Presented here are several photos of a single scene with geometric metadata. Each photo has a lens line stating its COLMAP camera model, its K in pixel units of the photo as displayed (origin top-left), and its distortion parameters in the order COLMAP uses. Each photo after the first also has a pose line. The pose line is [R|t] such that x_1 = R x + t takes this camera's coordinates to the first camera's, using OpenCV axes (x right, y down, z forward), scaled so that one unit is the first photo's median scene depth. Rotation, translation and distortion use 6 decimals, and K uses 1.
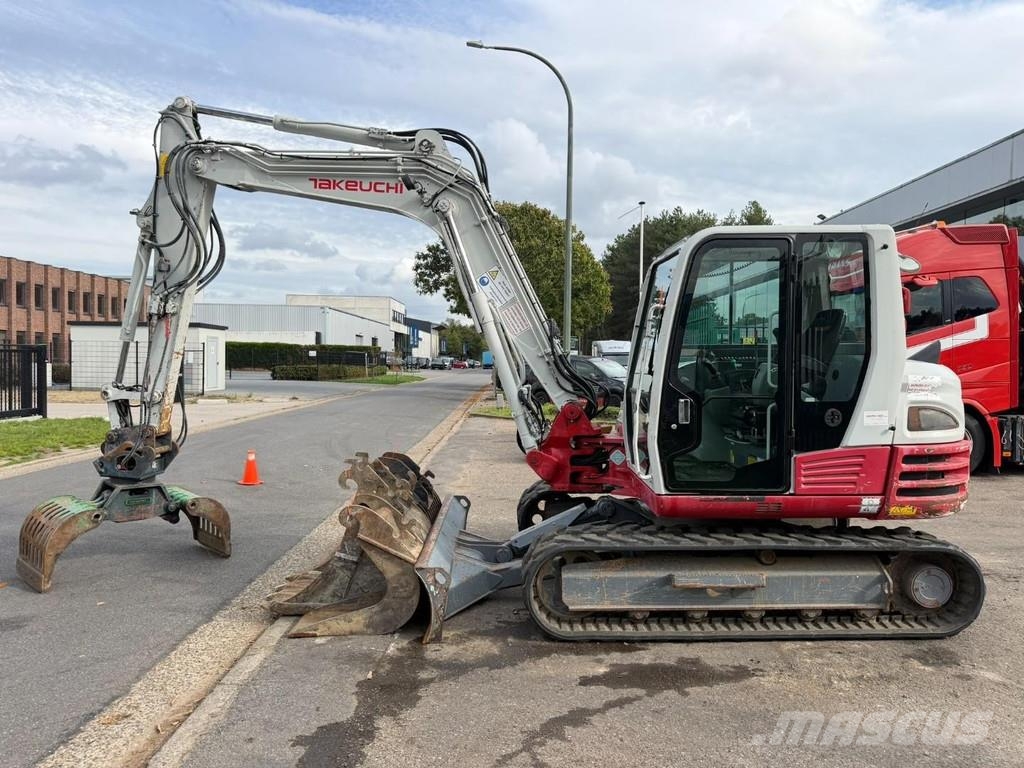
lens RADIAL K [[724.7, 0, 512.0], [0, 724.7, 378.9], [0, 0, 1]] dist [0.046934, -0.066780]
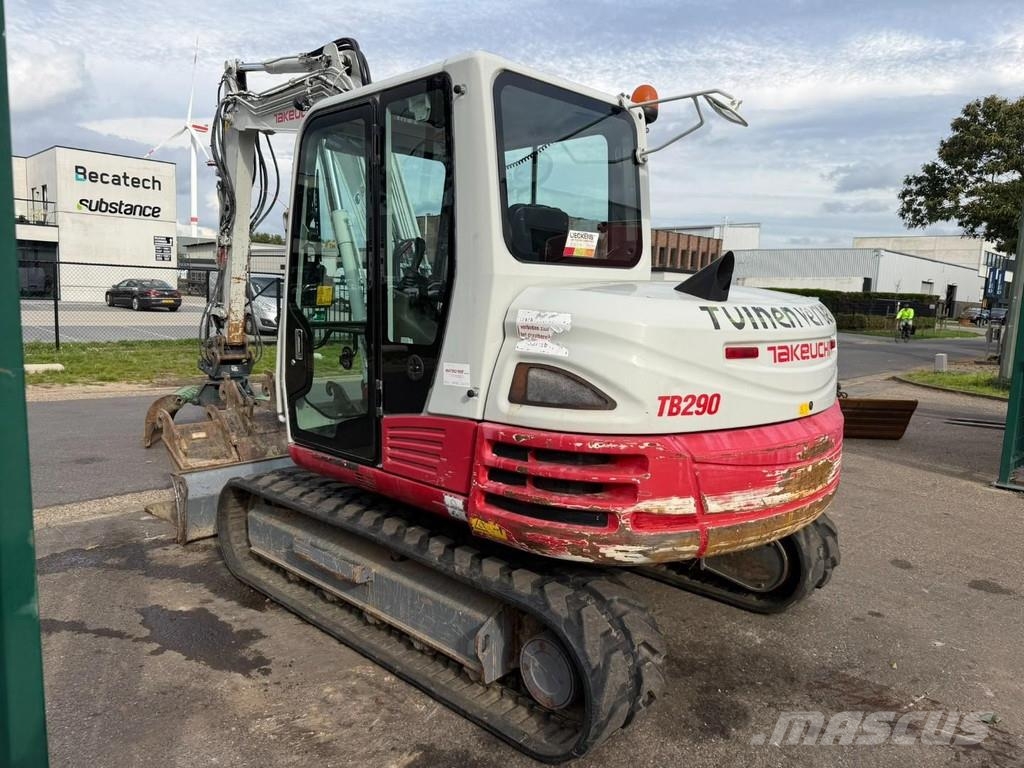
lens RADIAL K [[724.7, 0, 492.4], [0, 724.7, 381.6], [0, 0, 1]] dist [0.046934, -0.066780]
pose [[0.704348, 0.102333, -0.702440, 0.754619], [-0.049287, 0.994216, 0.095419, -0.001204], [0.708142, -0.032586, 0.705318, 0.456042]]
